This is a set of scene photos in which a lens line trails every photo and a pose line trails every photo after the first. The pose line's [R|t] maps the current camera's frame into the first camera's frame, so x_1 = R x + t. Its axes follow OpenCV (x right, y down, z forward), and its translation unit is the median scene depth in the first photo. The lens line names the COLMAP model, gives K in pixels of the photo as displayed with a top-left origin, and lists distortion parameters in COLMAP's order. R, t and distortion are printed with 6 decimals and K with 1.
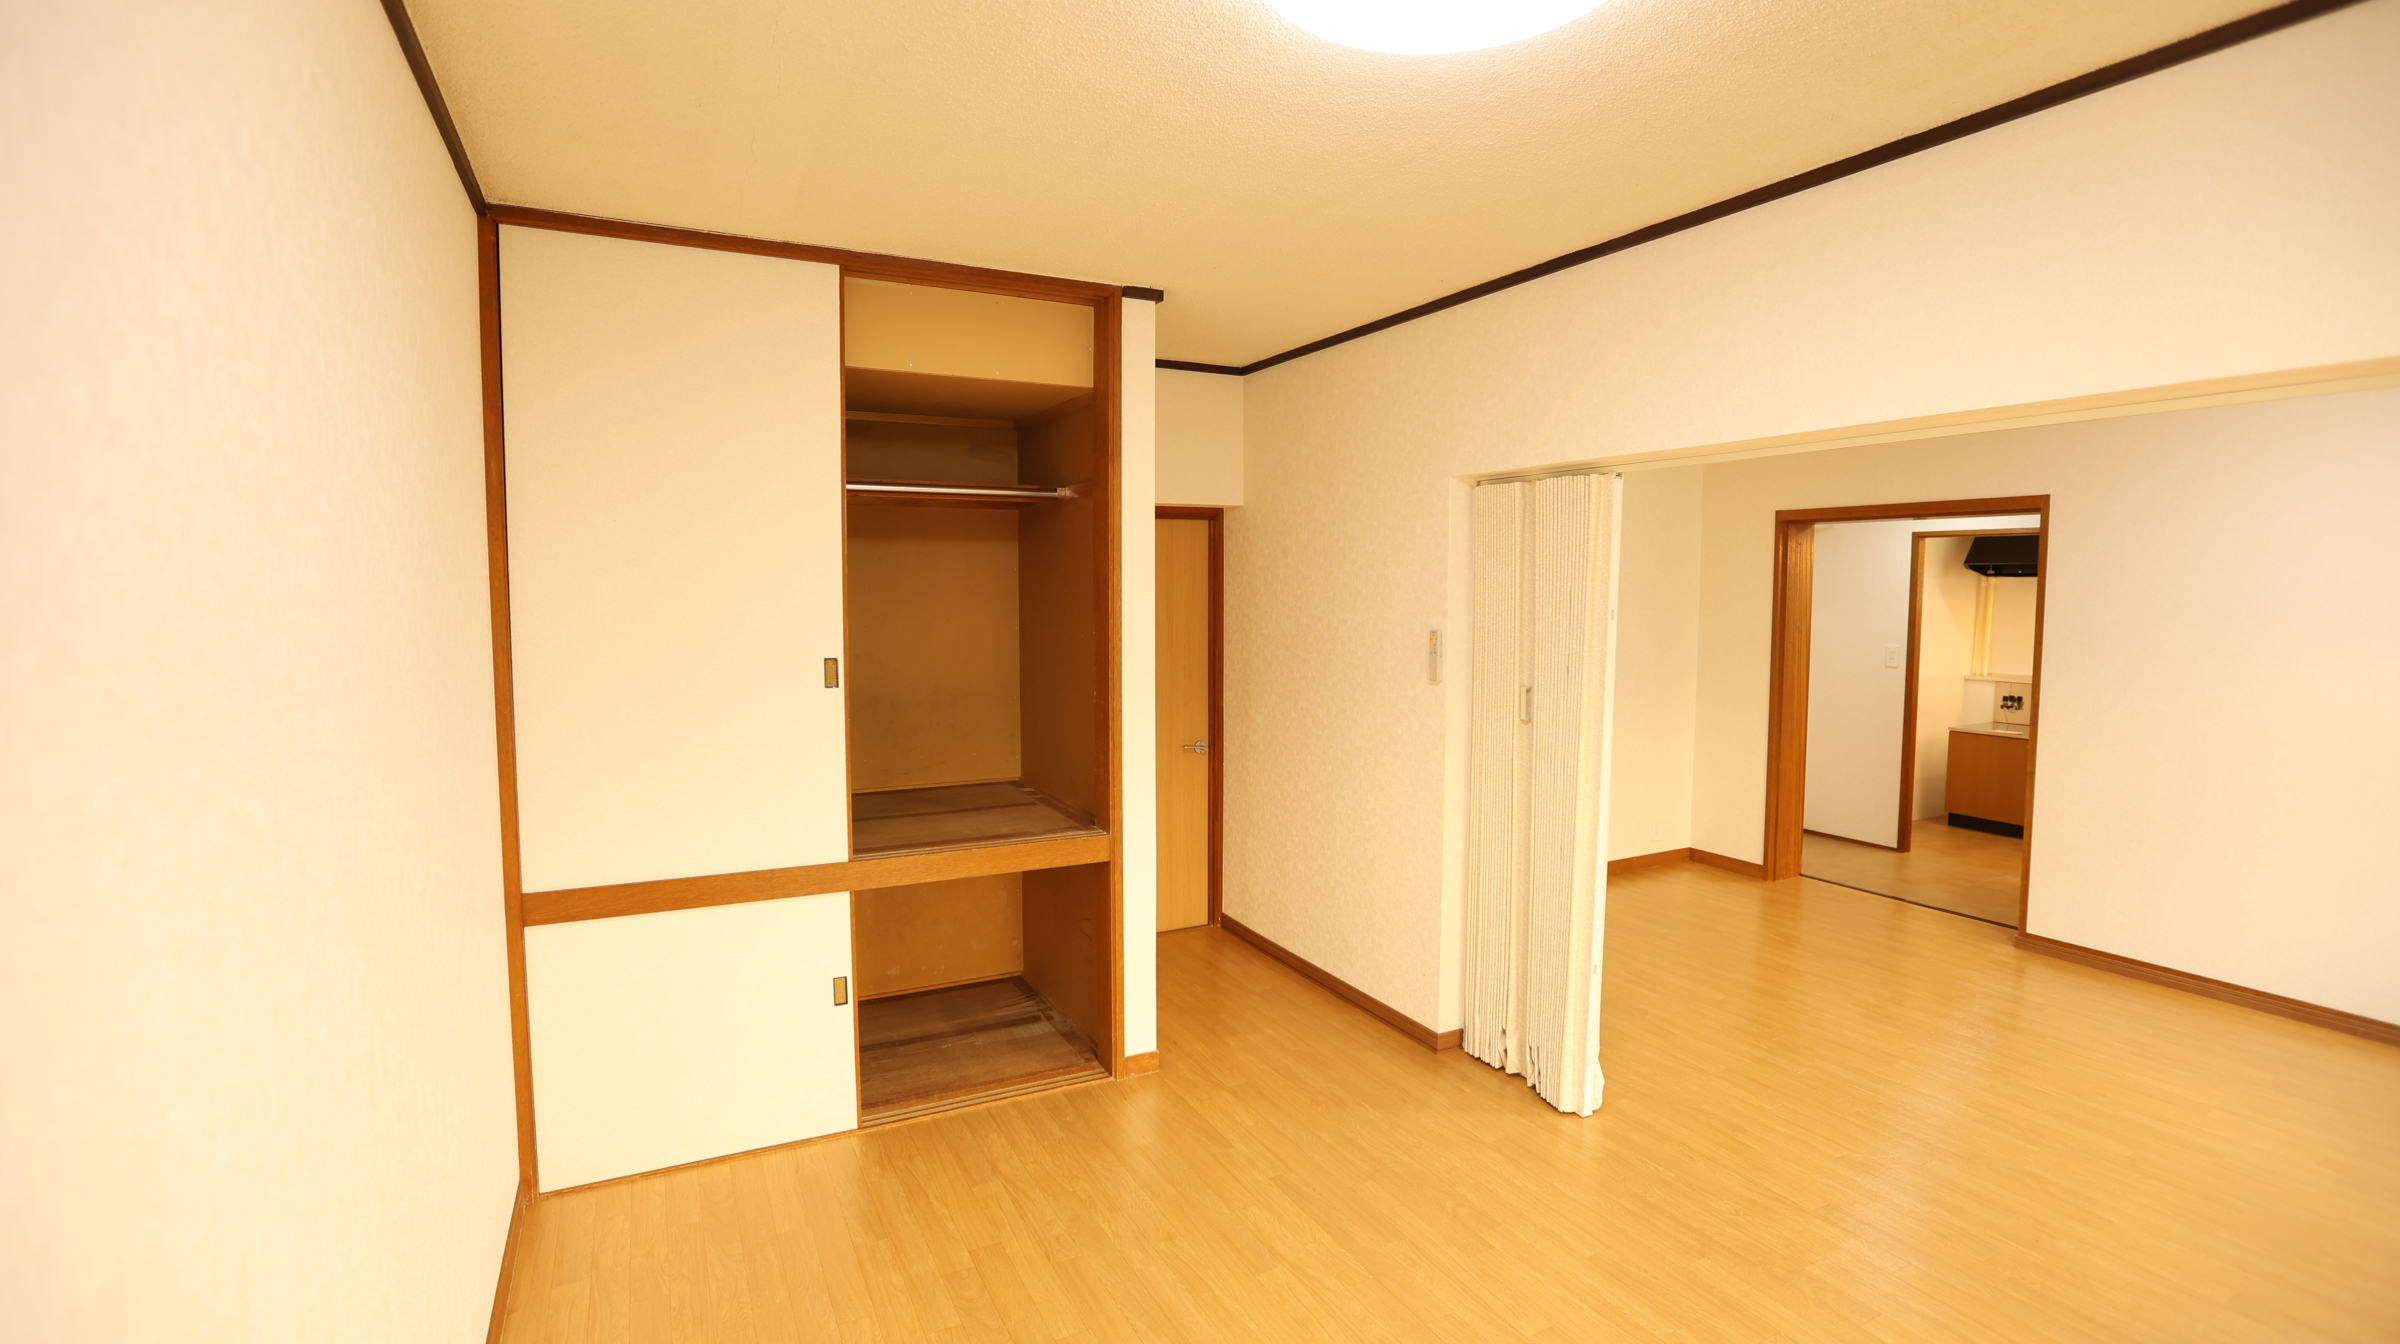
lens RADIAL K [[1069.5, 0, 1200.0], [0, 1069.5, 672.0], [0, 0, 1]] dist [-0.003428, 0.000438]
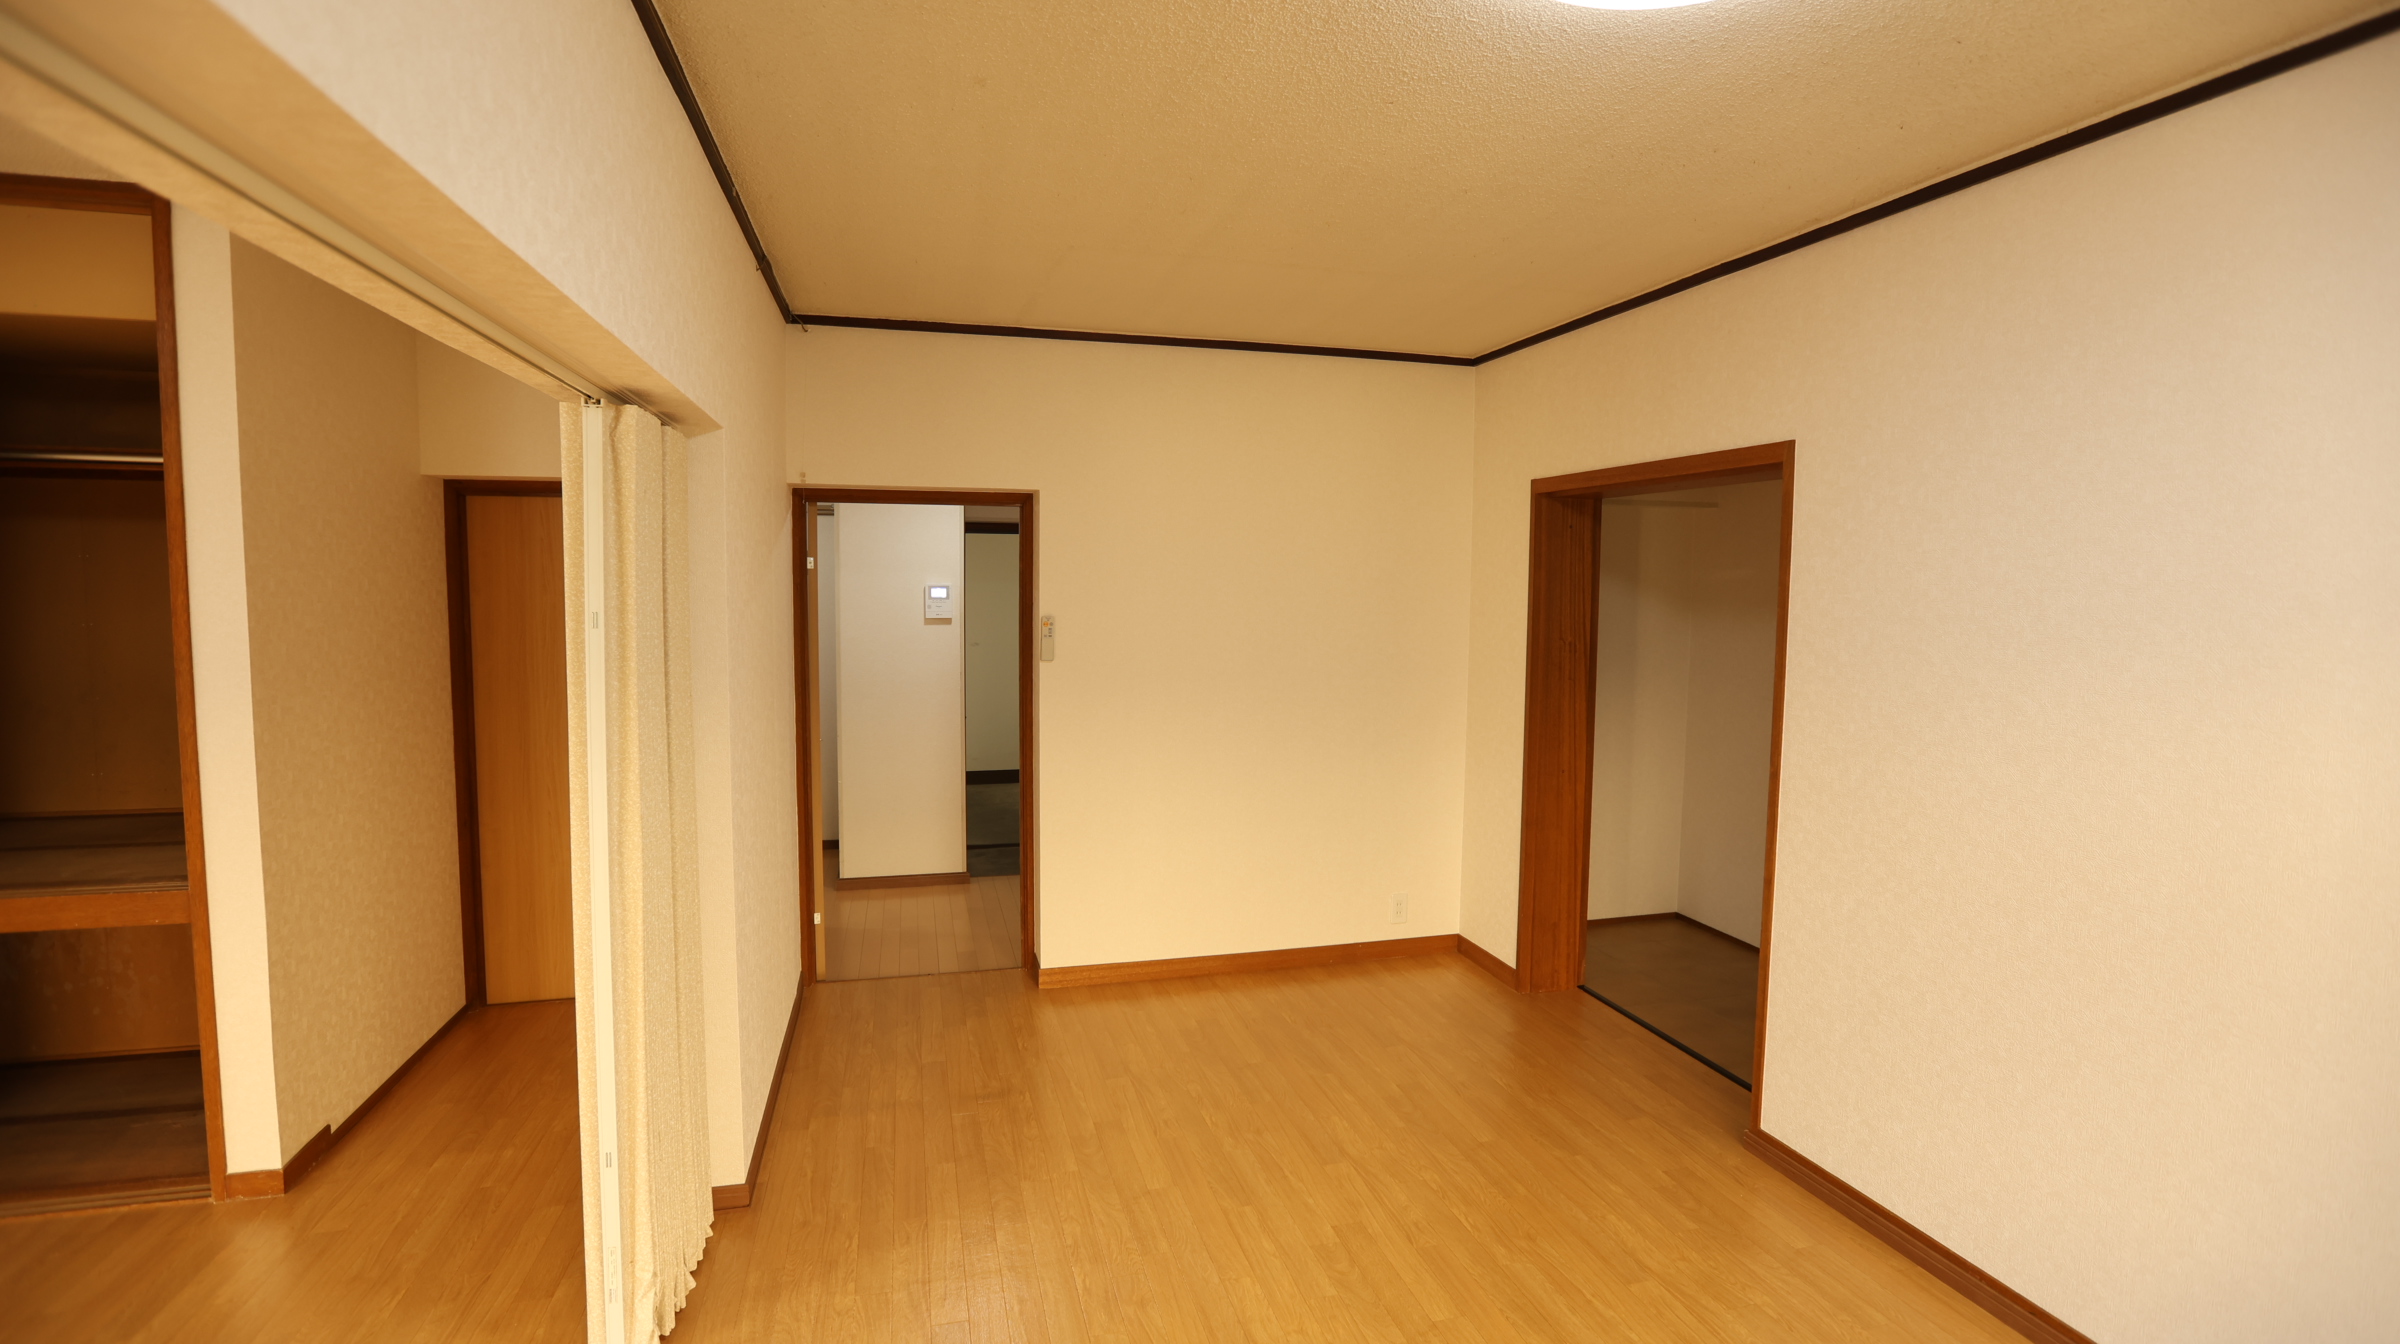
lens RADIAL K [[1069.5, 0, 1200.0], [0, 1069.5, 672.0], [0, 0, 1]] dist [-0.003428, 0.000438]
pose [[0.972074, 0.027195, -0.233093, 0.600623], [-0.027036, 0.999627, 0.003879, -0.023002], [0.233111, 0.002531, 0.972447, 0.305407]]
